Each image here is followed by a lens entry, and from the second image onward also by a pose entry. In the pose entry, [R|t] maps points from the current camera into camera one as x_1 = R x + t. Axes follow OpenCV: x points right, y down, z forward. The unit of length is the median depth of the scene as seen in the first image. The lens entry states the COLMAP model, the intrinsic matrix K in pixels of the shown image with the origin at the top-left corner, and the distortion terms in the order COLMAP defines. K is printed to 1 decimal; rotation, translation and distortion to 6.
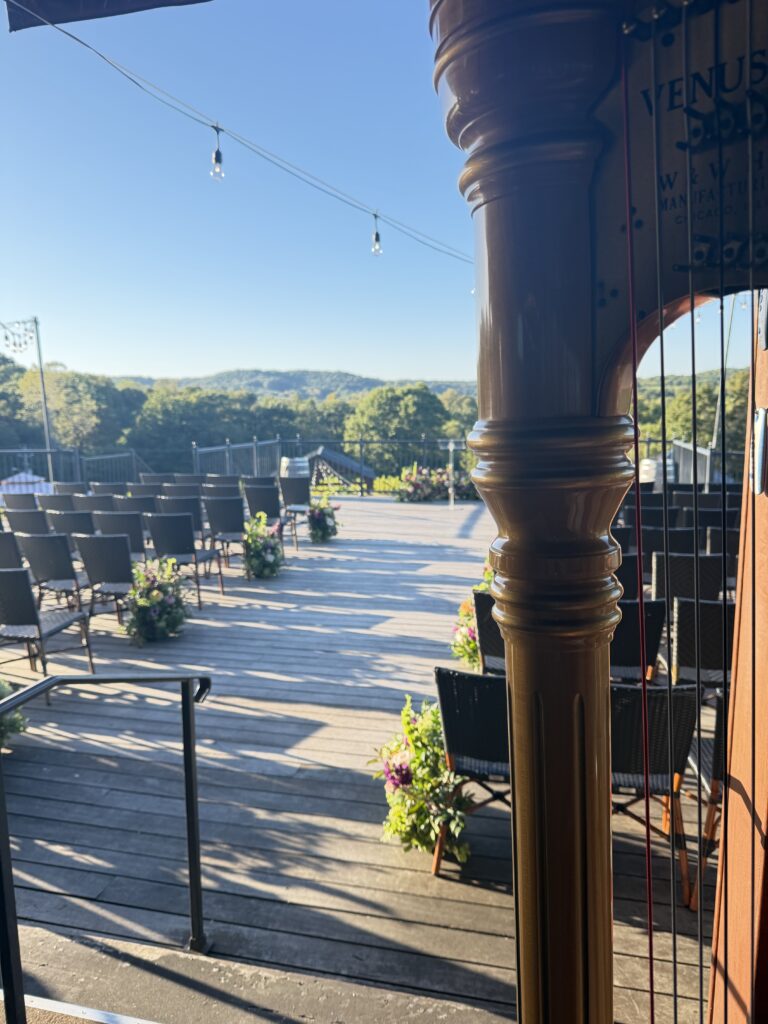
lens RADIAL K [[715.9, 0, 384.0], [0, 715.9, 512.0], [0, 0, 1]] dist [-0.039614, 0.002595]
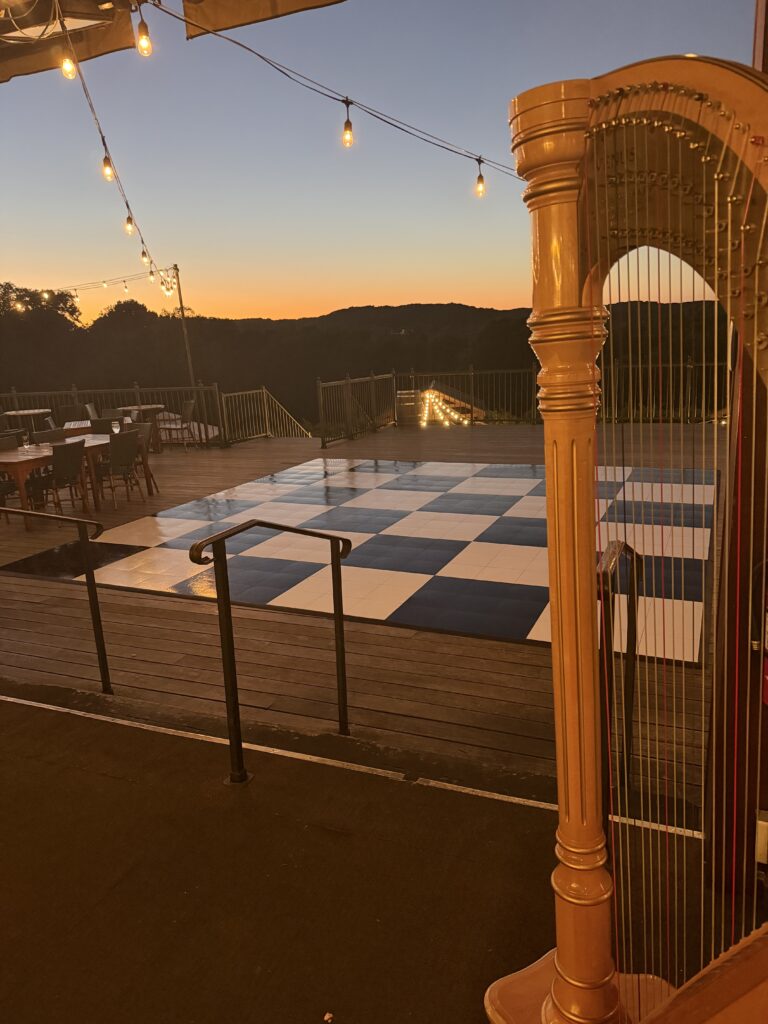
lens RADIAL K [[706.5, 0, 380.9], [0, 706.5, 499.2], [0, 0, 1]] dist [-0.002457, -0.003992]
pose [[0.985996, -0.000277, -0.166770, 0.015046], [0.012569, 0.997278, 0.072653, 0.033541], [0.166296, -0.073731, 0.983315, -0.139282]]
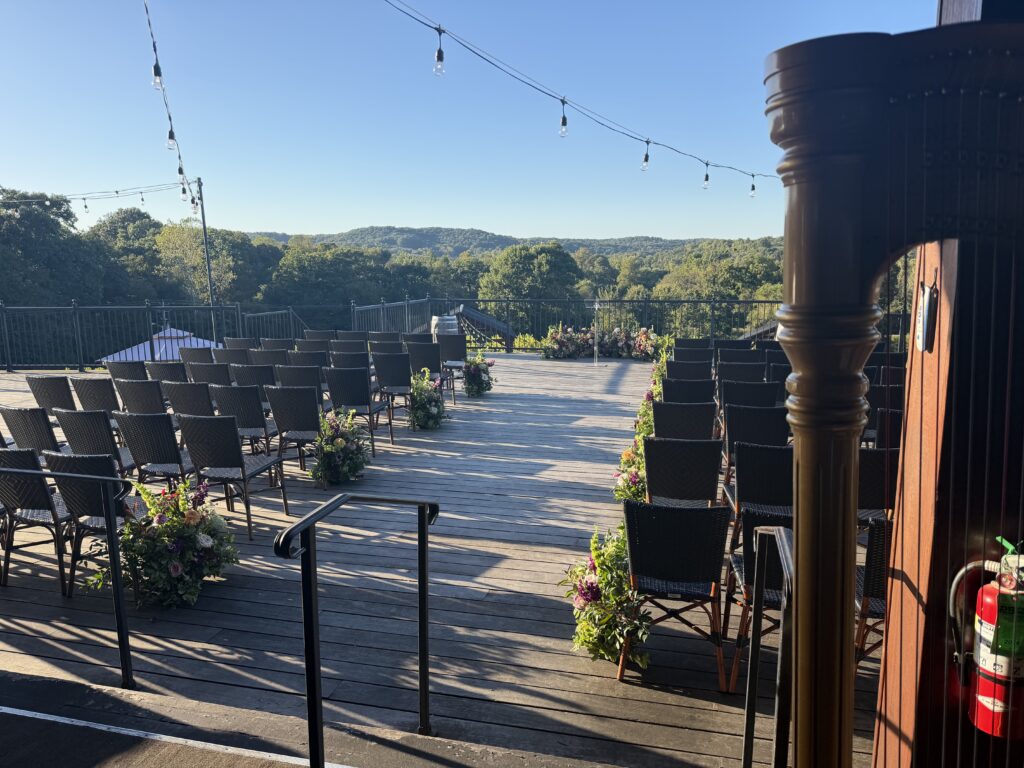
lens RADIAL K [[706.5, 0, 512.7], [0, 706.5, 379.8], [0, 0, 1]] dist [-0.002457, -0.003992]
pose [[0.999958, 0.007384, -0.005469, -0.057787], [-0.007301, 0.999860, 0.015037, 0.003656], [0.005579, -0.014996, 0.999872, -0.083844]]
